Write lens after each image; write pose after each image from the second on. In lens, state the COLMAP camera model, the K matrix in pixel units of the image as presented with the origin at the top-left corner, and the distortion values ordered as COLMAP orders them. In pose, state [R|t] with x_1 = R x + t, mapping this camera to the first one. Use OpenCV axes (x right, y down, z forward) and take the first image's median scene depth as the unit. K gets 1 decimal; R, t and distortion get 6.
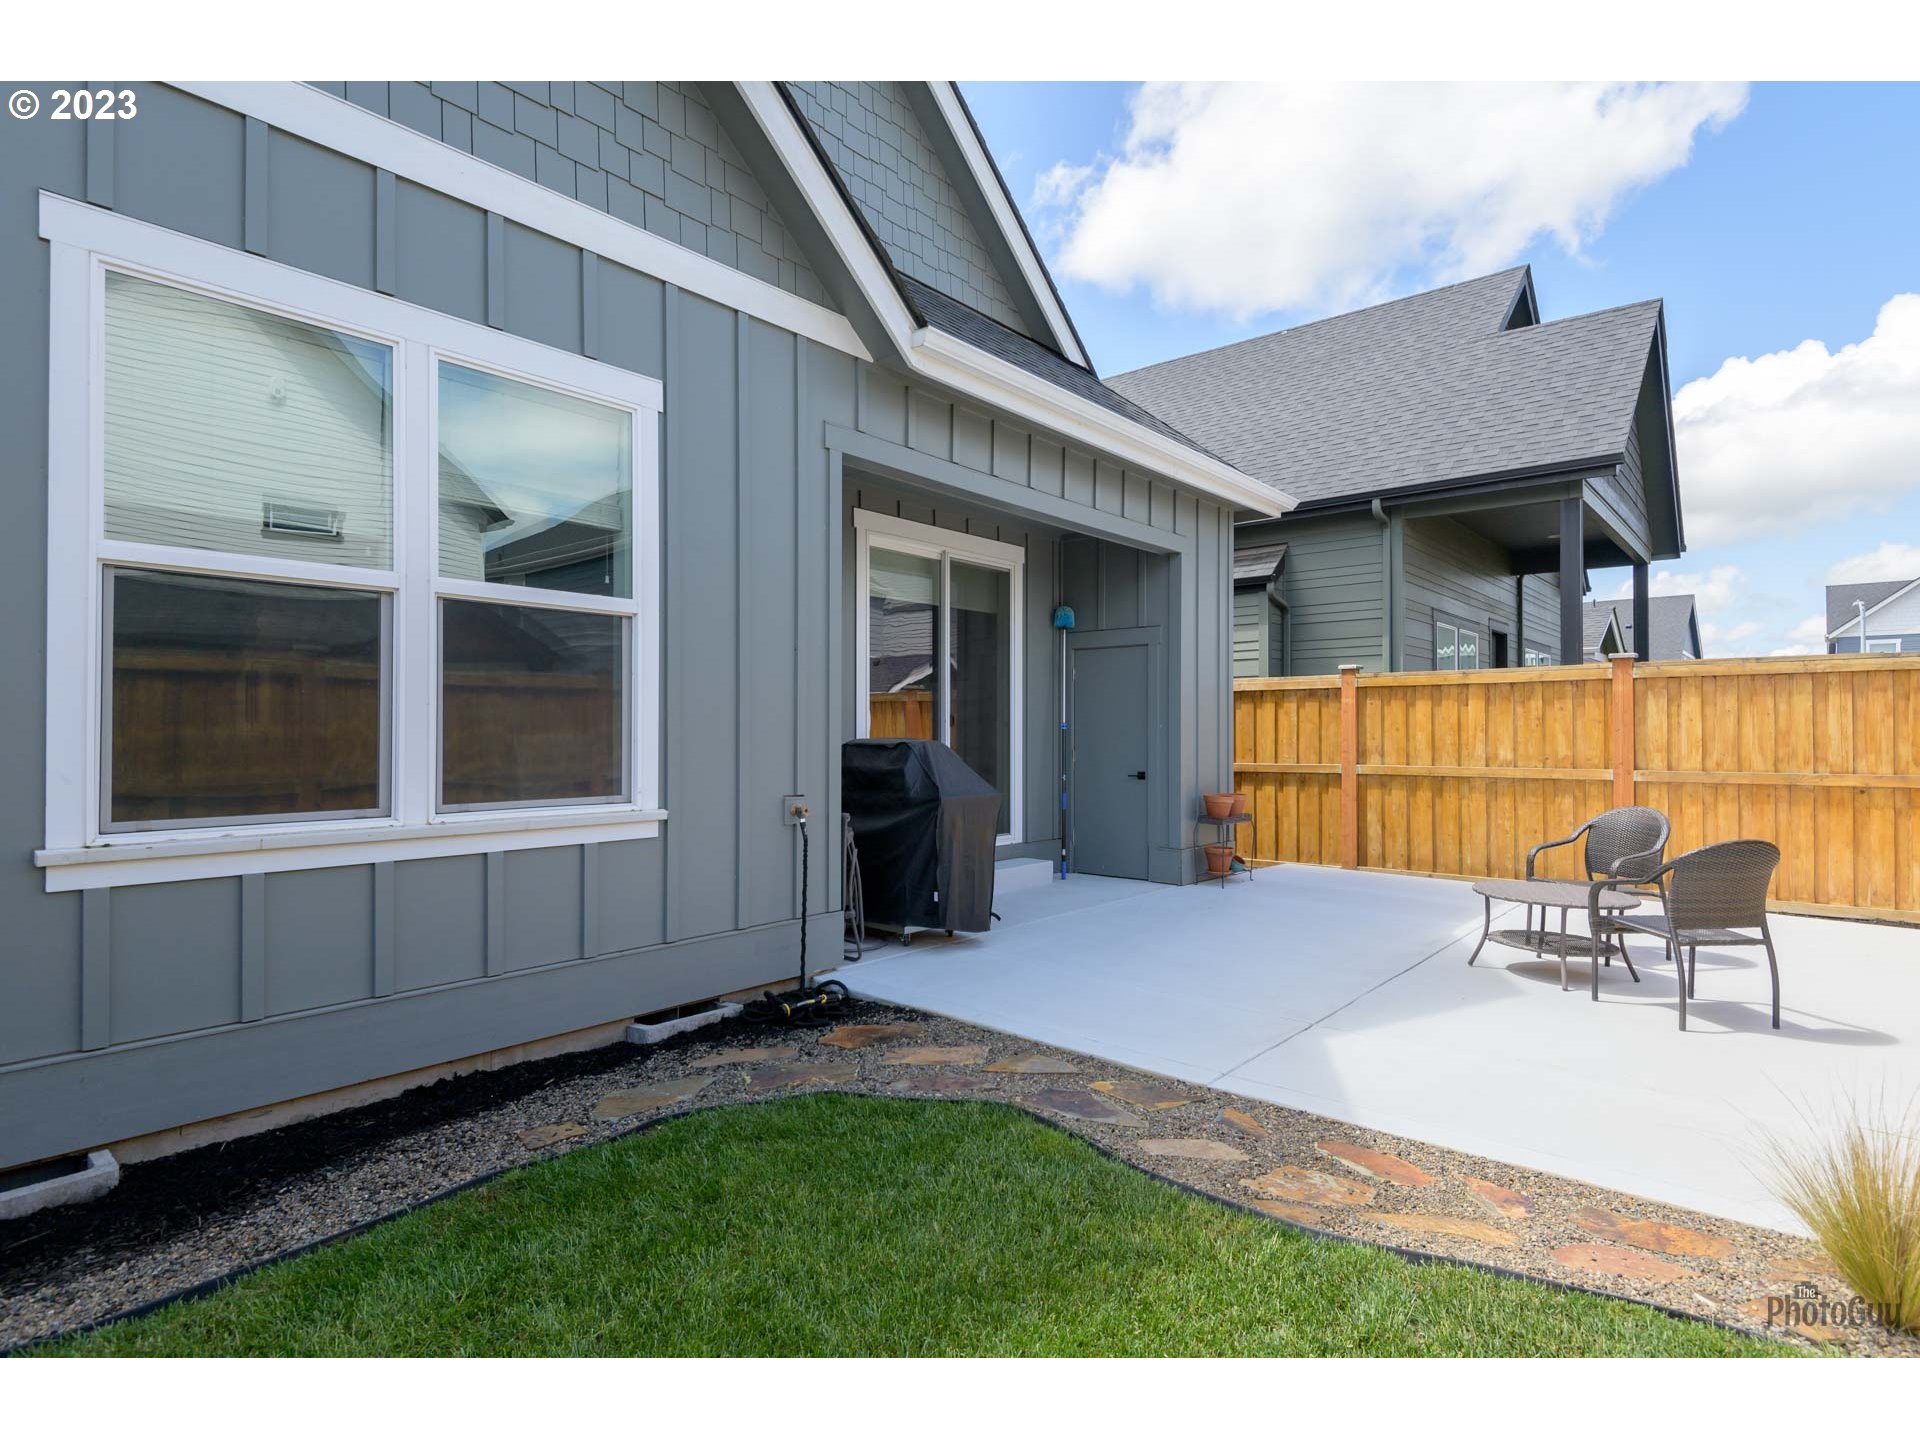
lens RADIAL K [[998.6, 0, 969.4], [0, 998.6, 726.1], [0, 0, 1]] dist [0.013207, -0.001576]
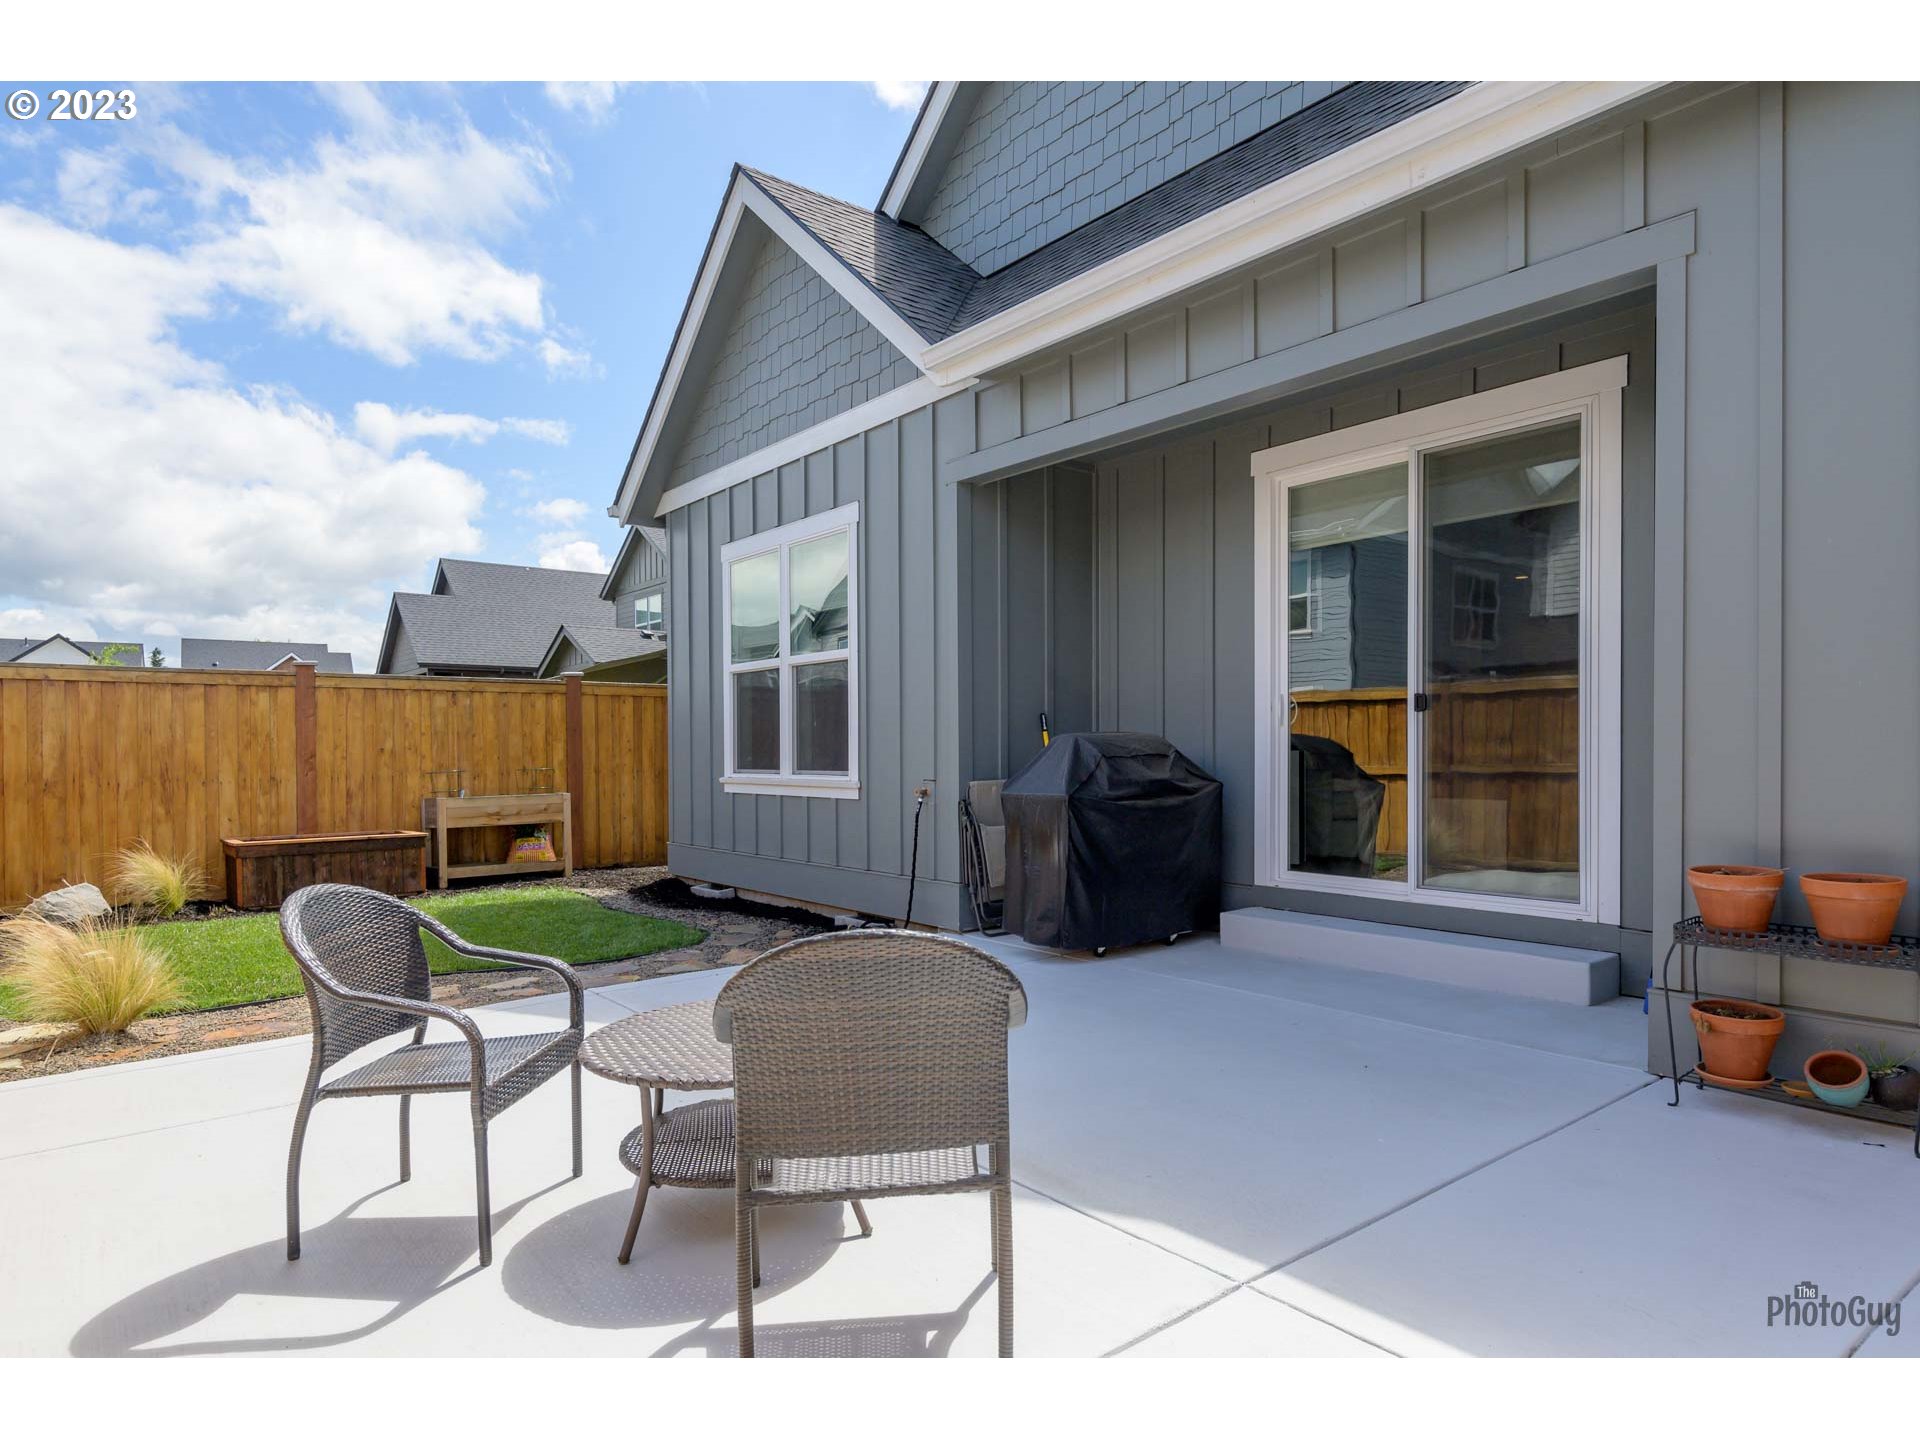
lens RADIAL K [[1093.9, 0, 1002.6], [0, 1093.9, 761.7], [0, 0, 1]] dist [0.004098, 0.000381]
pose [[-0.184011, 0.010852, -0.982864, 0.712935], [0.014114, 0.999865, 0.008398, 0.022721], [0.982823, -0.012327, -0.184139, 0.836753]]
